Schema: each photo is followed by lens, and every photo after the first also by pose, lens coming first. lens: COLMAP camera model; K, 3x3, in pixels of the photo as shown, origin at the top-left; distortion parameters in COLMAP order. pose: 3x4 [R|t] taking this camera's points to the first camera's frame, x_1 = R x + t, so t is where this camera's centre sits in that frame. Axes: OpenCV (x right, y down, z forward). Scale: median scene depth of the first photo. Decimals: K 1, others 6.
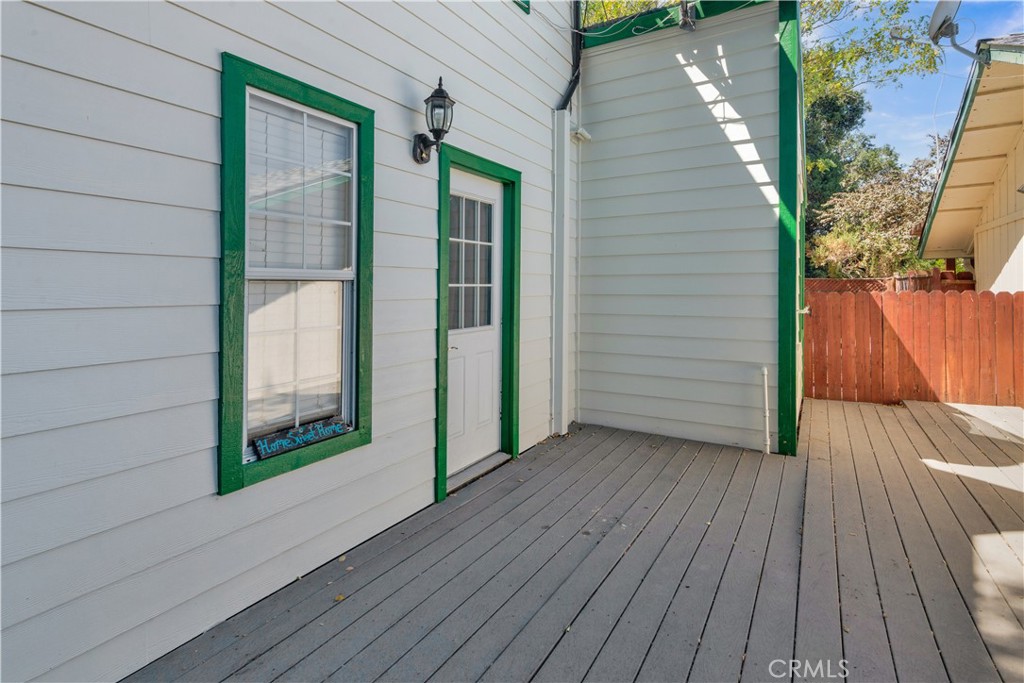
lens RADIAL K [[516.7, 0, 511.9], [0, 516.7, 342.0], [0, 0, 1]] dist [0.005056, 0.000109]
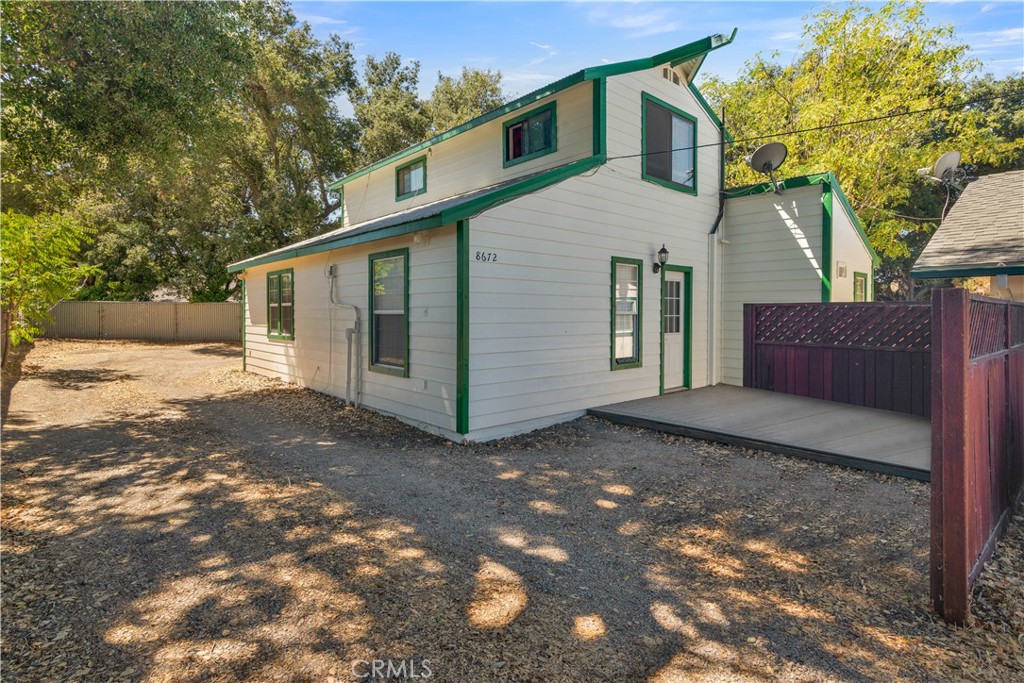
lens RADIAL K [[516.7, 0, 488.2], [0, 516.7, 316.9], [0, 0, 1]] dist [0.005056, 0.000109]
pose [[0.942171, 0.003922, -0.335109, -0.076814], [-0.036539, 0.995173, -0.091085, 0.153232], [0.333134, 0.098062, 0.937766, -1.612414]]
